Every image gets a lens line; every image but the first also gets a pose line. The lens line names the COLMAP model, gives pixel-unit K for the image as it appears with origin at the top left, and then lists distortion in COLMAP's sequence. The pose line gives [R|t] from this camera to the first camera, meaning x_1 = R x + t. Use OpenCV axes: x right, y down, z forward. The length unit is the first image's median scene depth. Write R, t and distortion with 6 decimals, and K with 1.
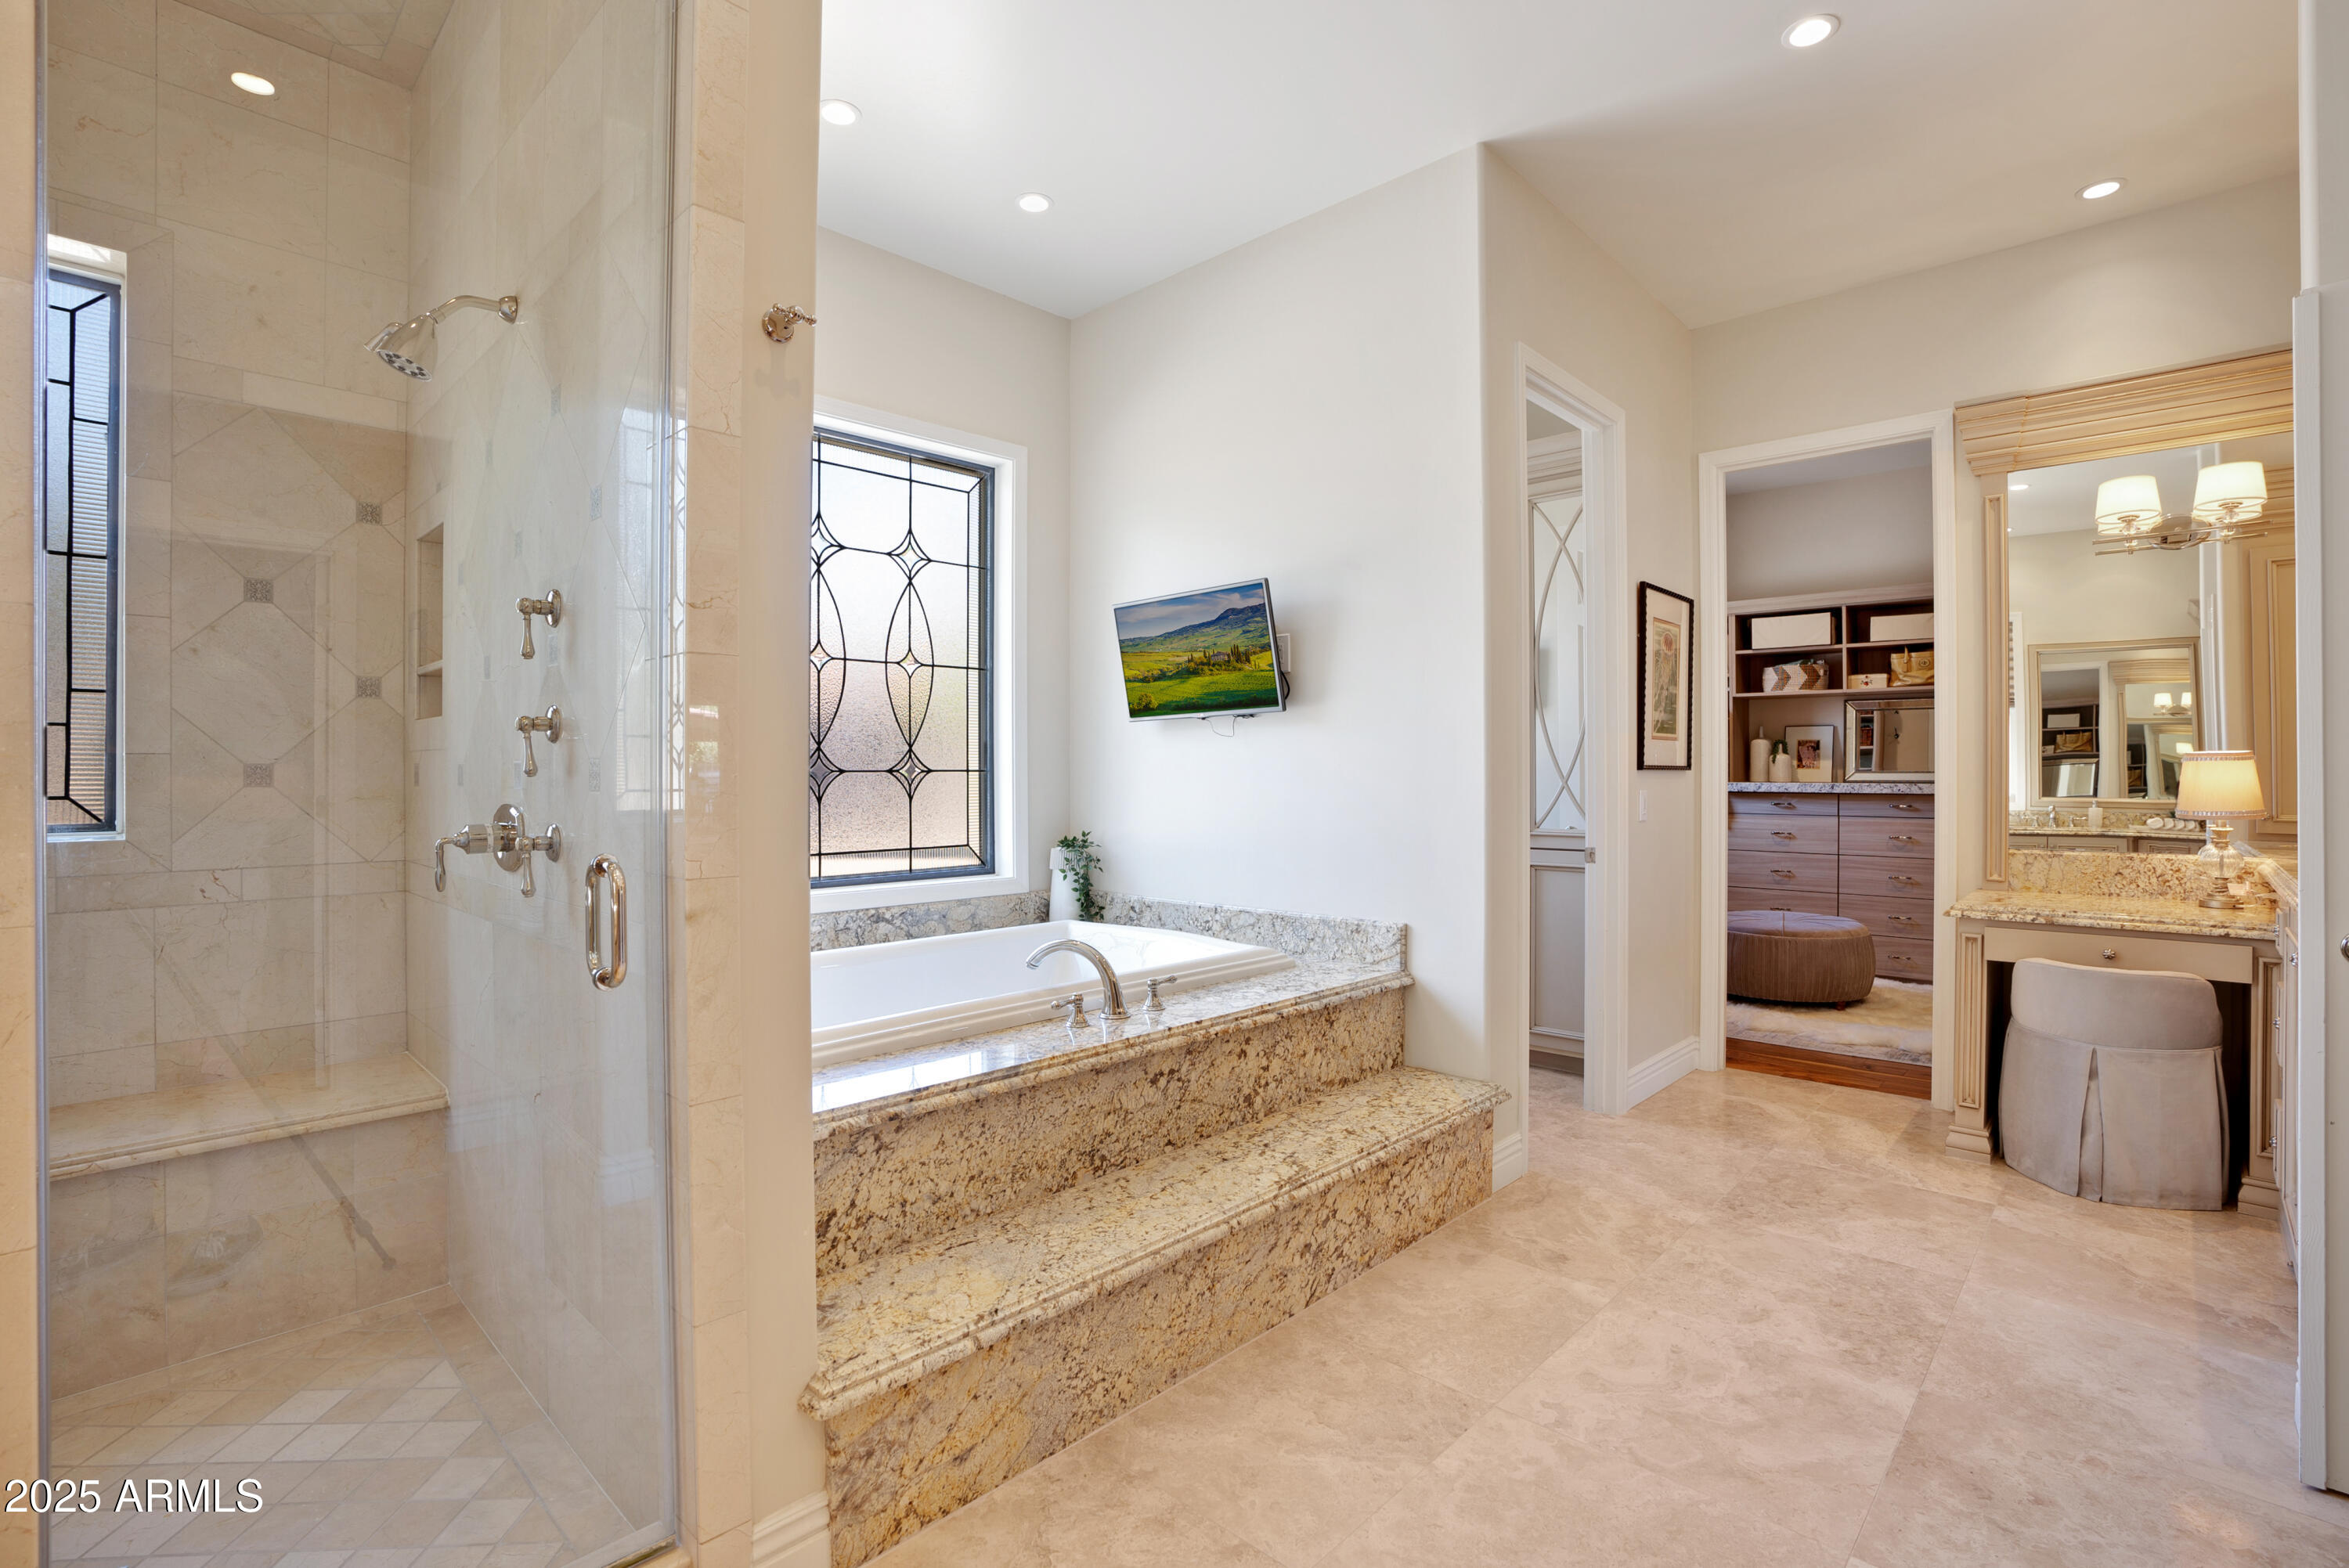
lens RADIAL K [[1100.3, 0, 1174.5], [0, 1100.3, 784.0], [0, 0, 1]] dist [-0.040898, 0.000327]
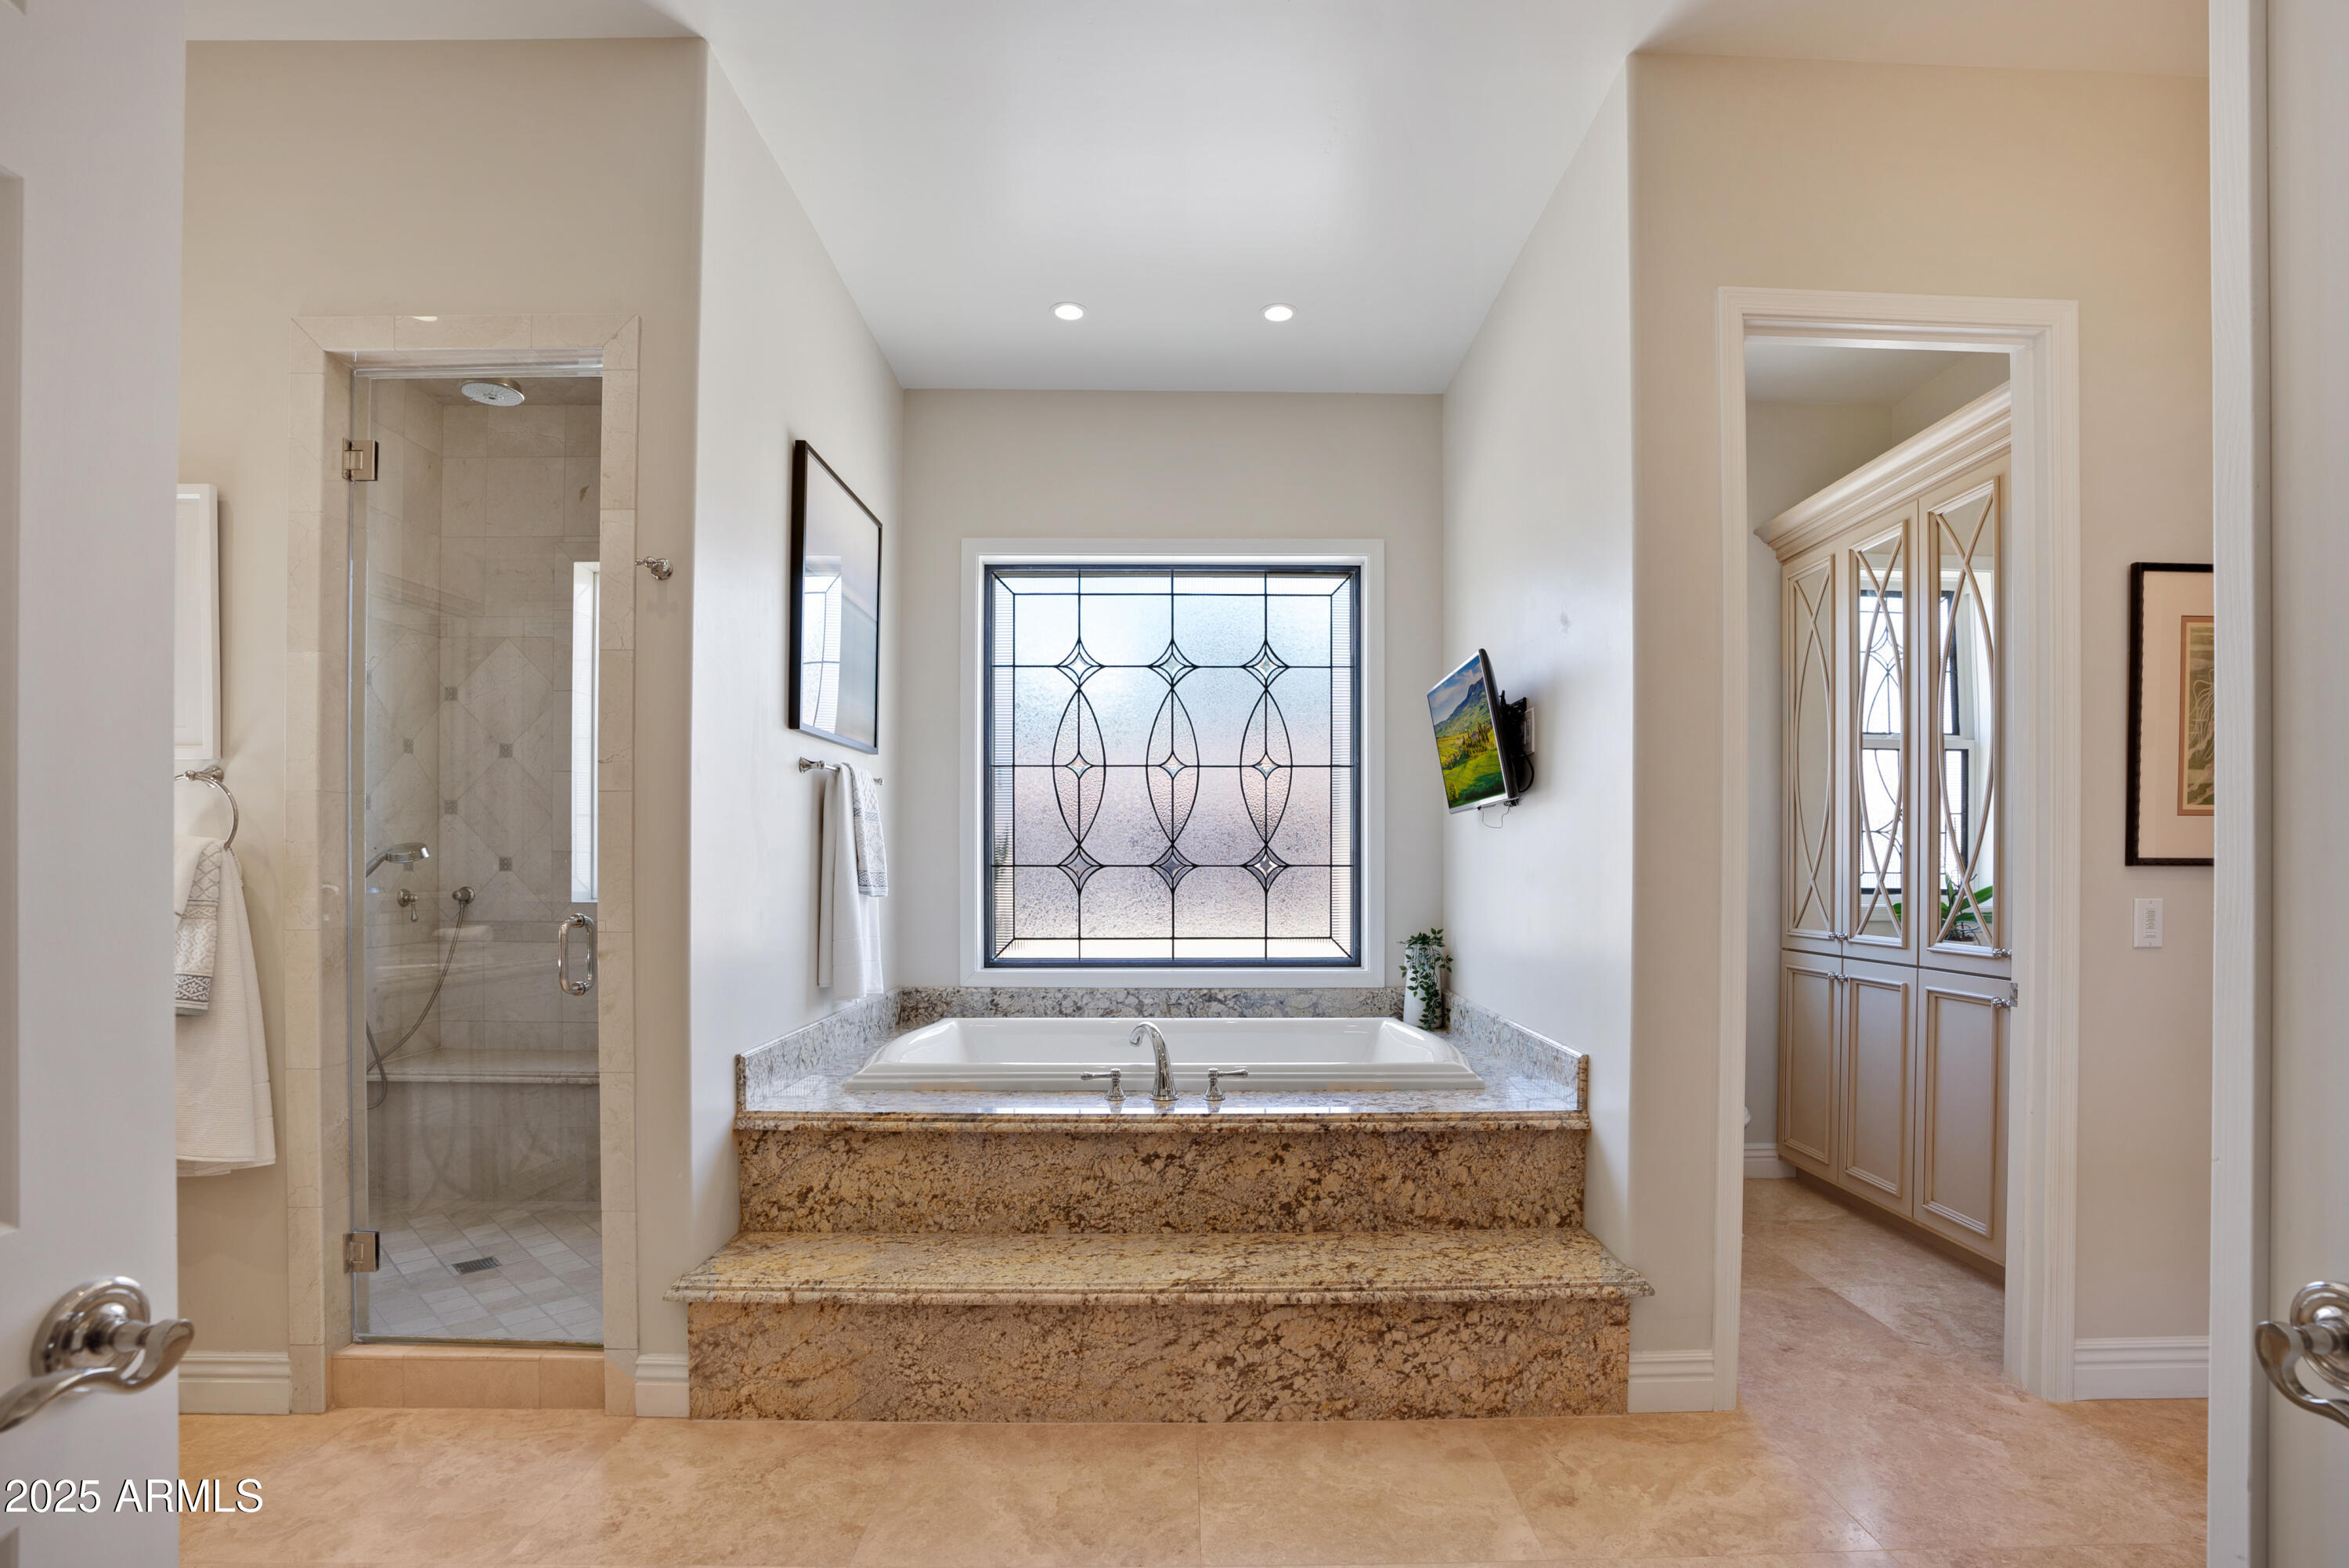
lens RADIAL K [[1104.7, 0, 1174.7], [0, 1104.7, 881.1], [0, 0, 1]] dist [-0.072745, 0.038733]
pose [[0.692952, 0.009800, -0.720917, 0.743846], [-0.008612, 0.999949, 0.005316, -0.002375], [0.720932, 0.002525, 0.693001, 0.285883]]
